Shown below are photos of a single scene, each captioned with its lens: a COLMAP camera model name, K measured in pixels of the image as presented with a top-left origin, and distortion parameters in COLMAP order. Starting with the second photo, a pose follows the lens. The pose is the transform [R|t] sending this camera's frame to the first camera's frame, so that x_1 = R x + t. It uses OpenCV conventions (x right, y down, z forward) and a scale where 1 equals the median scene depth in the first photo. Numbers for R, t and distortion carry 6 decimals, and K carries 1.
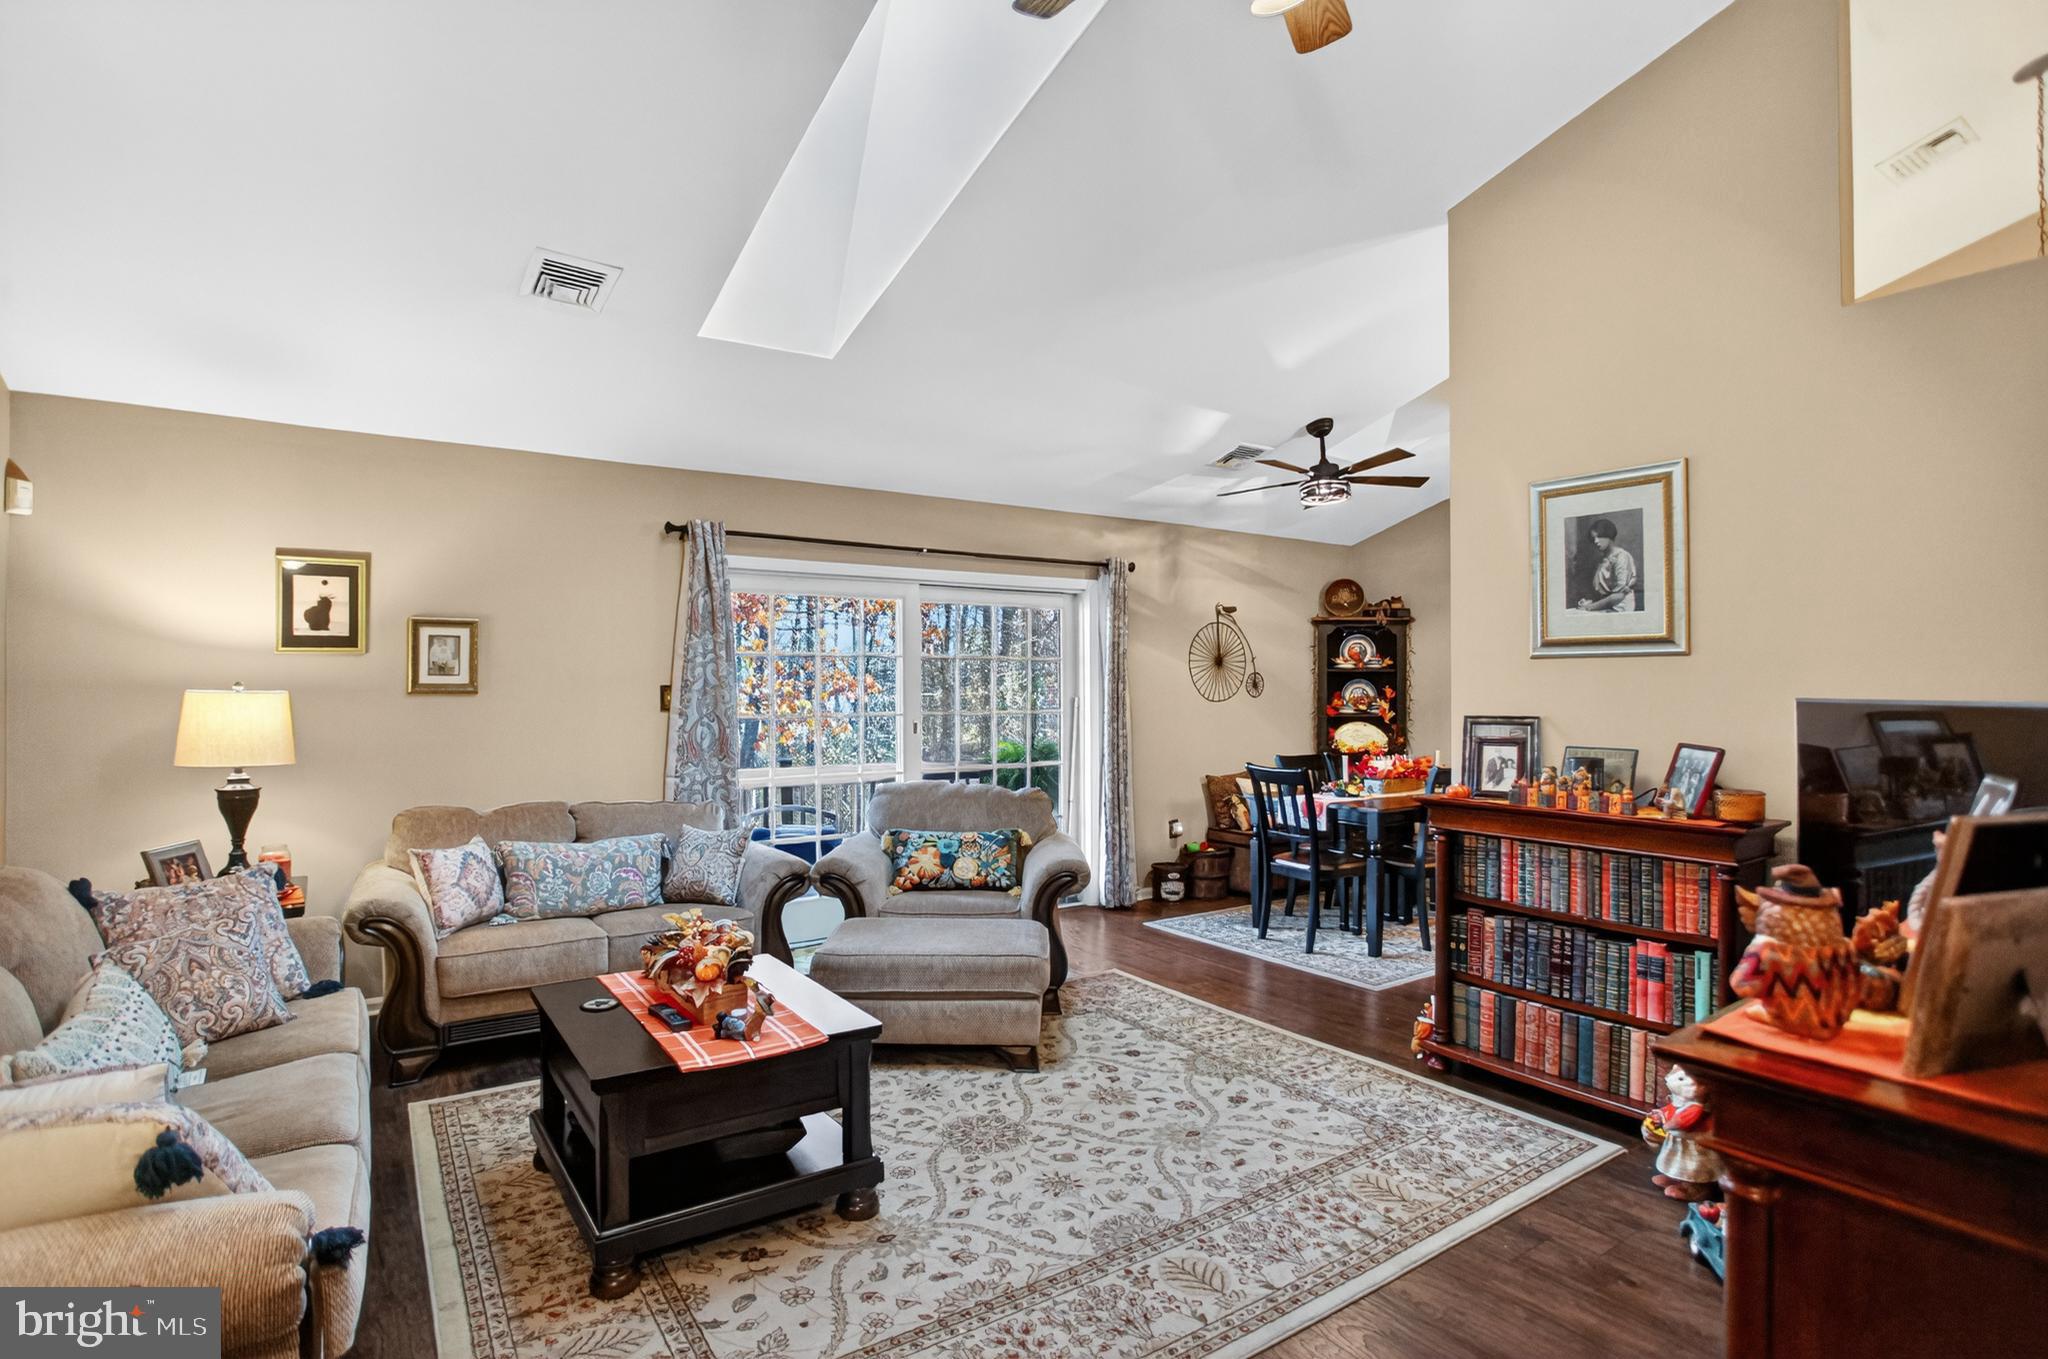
lens RADIAL K [[1030.6, 0, 1026.5], [0, 1030.6, 693.6], [0, 0, 1]] dist [-0.069638, 0.030282]
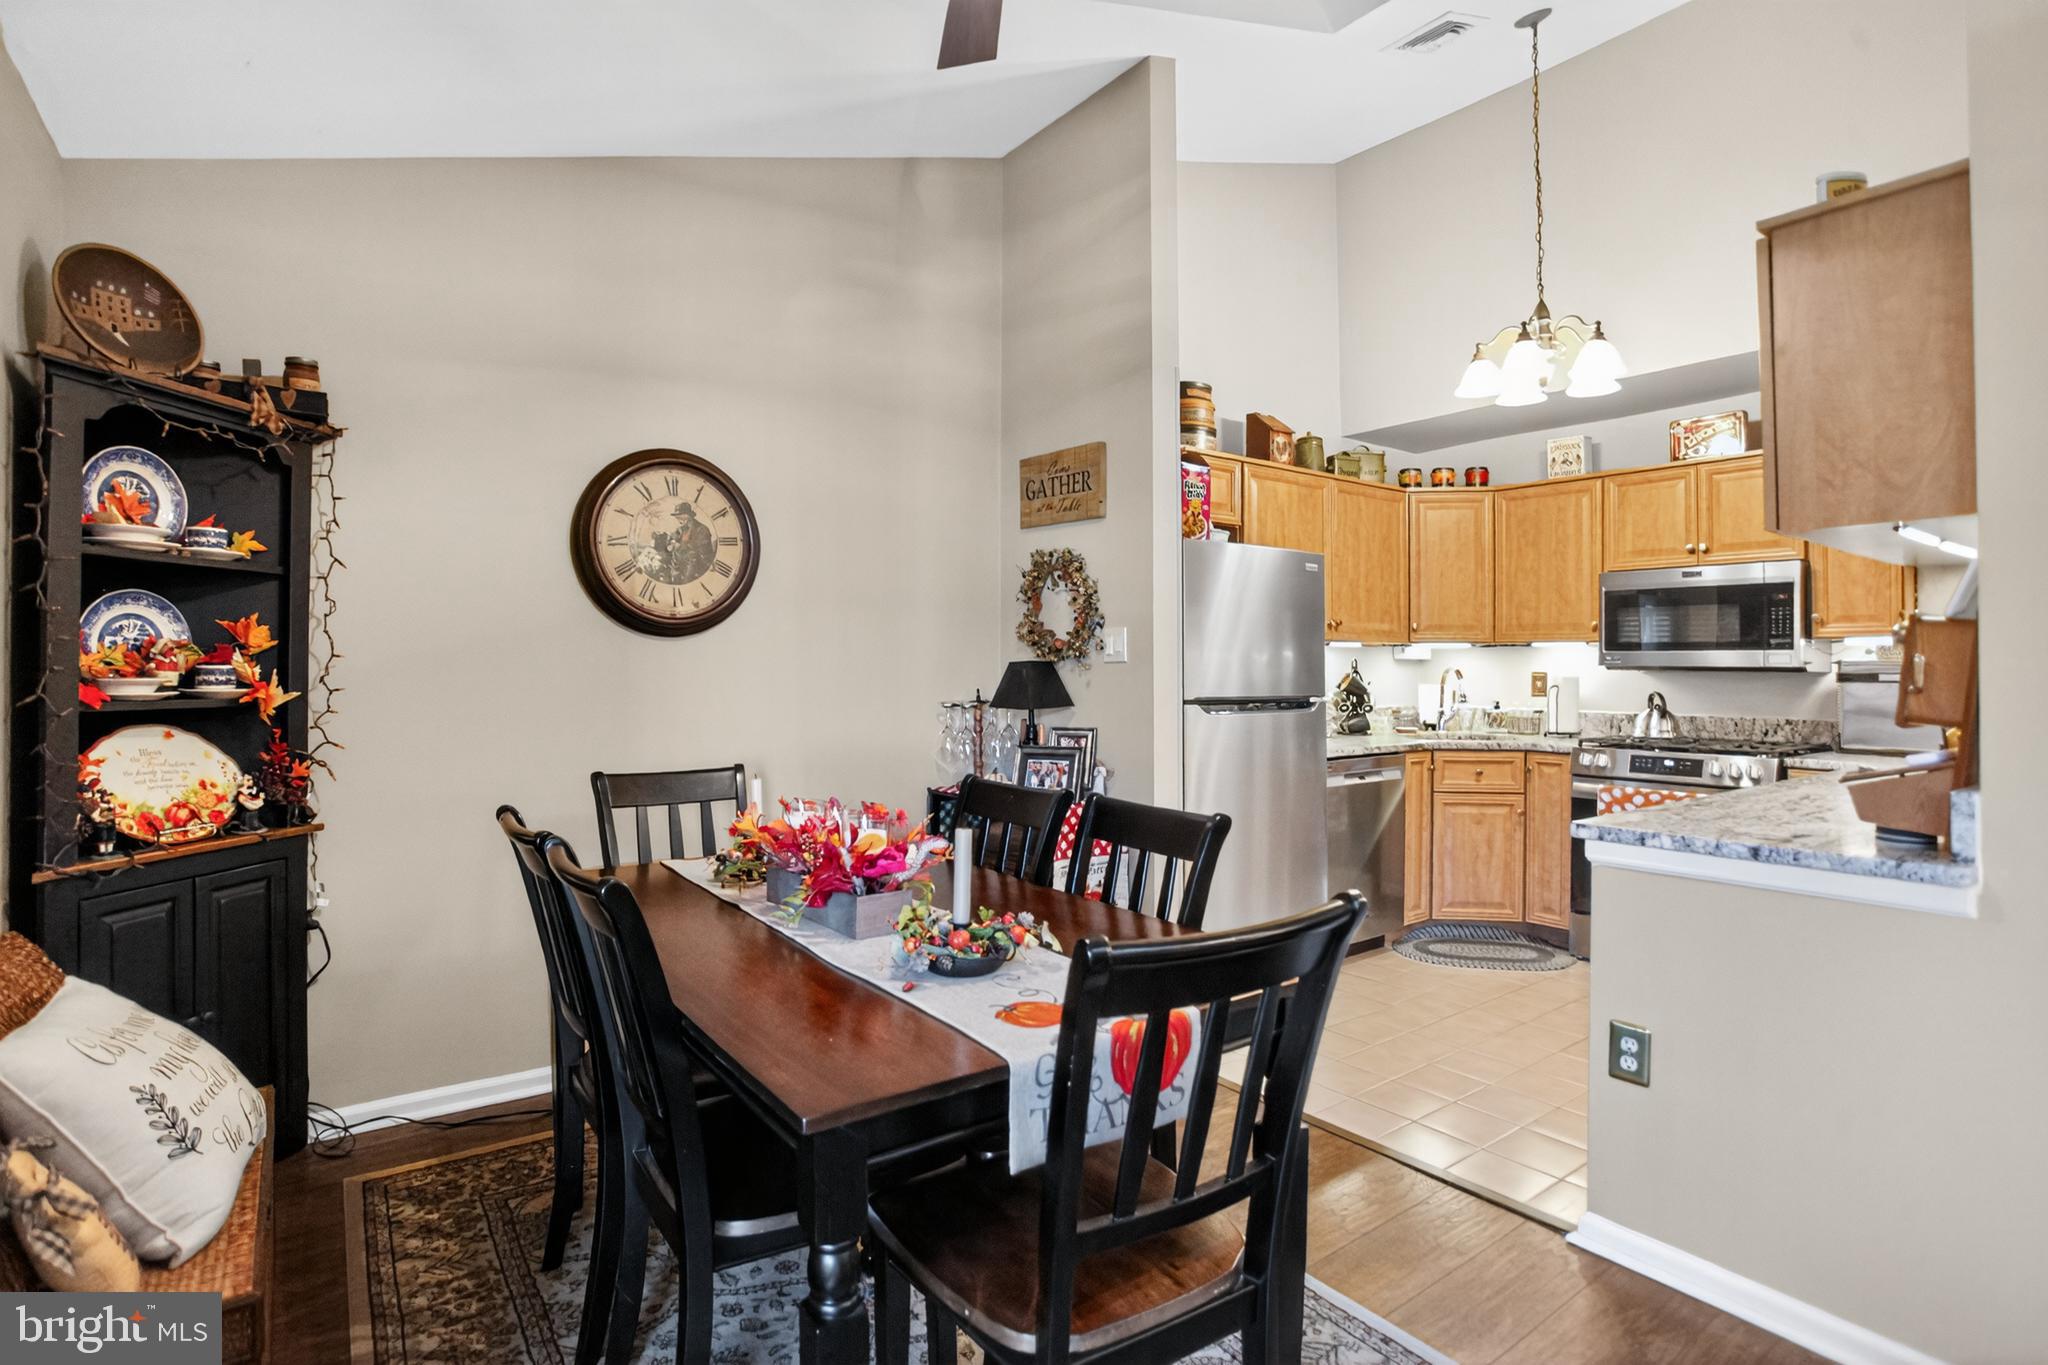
lens RADIAL K [[1017.1, 0, 1015.7], [0, 1017.1, 657.0], [0, 0, 1]] dist [-0.067570, 0.034807]
pose [[-0.025177, 0.015106, 0.999569, 0.050019], [0.007014, 0.999864, -0.014934, 0.033258], [-0.999658, 0.006635, -0.025279, 1.865003]]
